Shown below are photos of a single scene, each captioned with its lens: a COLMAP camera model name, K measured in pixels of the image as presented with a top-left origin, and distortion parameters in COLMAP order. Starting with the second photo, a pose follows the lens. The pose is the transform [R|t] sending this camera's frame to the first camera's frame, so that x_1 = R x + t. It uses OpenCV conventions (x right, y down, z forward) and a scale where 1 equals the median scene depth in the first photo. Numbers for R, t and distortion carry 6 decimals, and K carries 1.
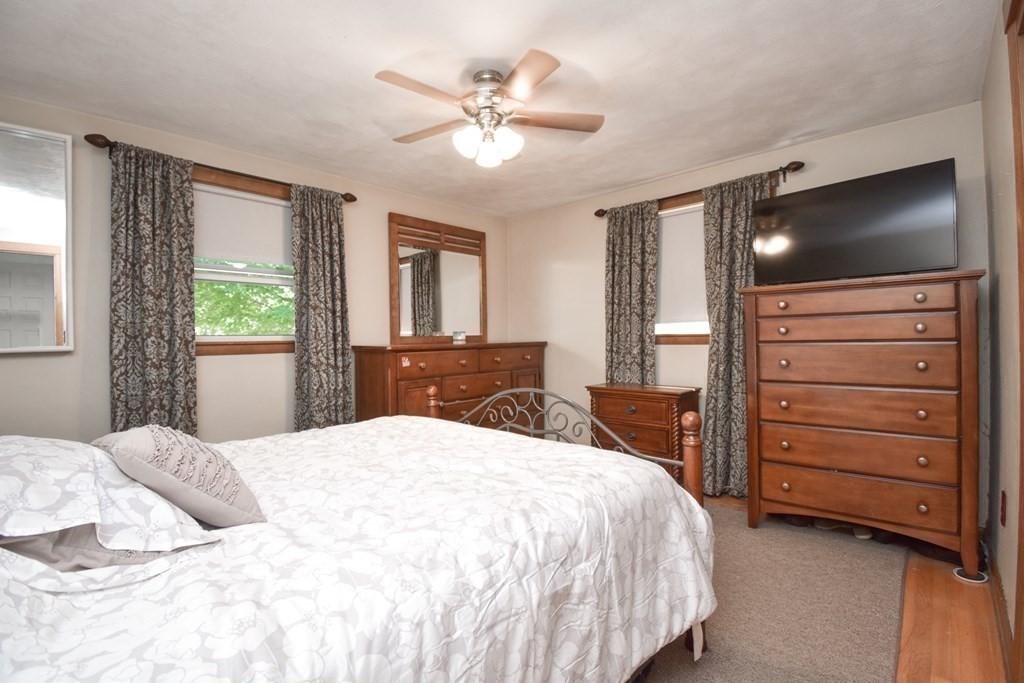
lens RADIAL K [[458.8, 0, 512.4], [0, 458.8, 334.0], [0, 0, 1]] dist [0.005326, -0.016860]
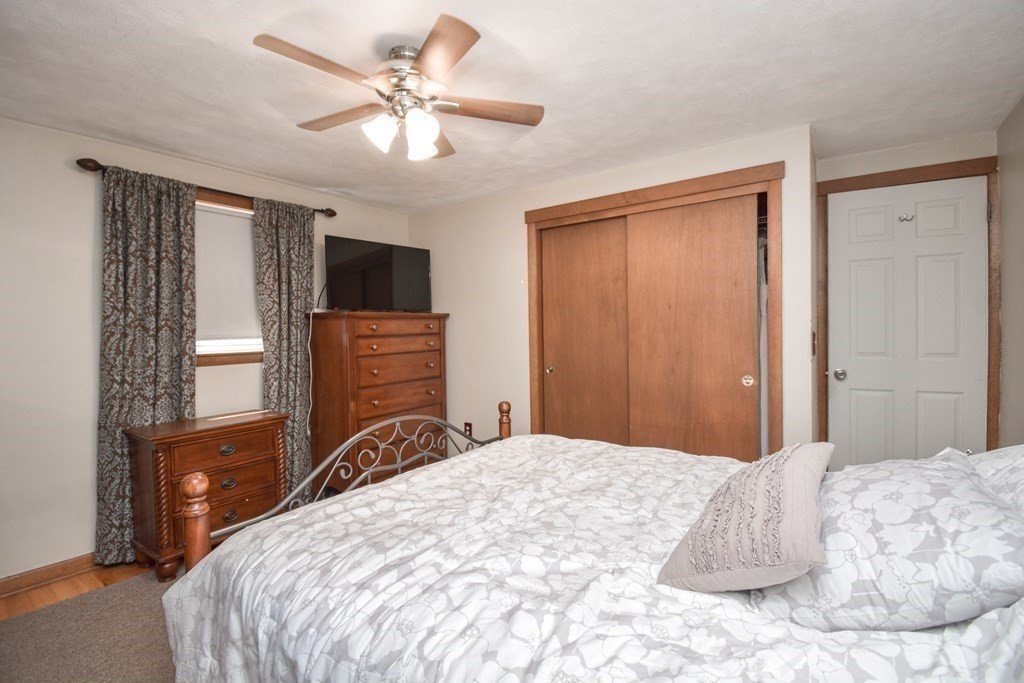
lens RADIAL K [[458.8, 0, 513.4], [0, 458.8, 339.2], [0, 0, 1]] dist [0.005326, -0.016860]
pose [[-0.129612, -0.003610, 0.991558, -0.809221], [0.010823, 0.999929, 0.005055, -0.034314], [-0.991506, 0.011387, -0.129564, 0.823215]]
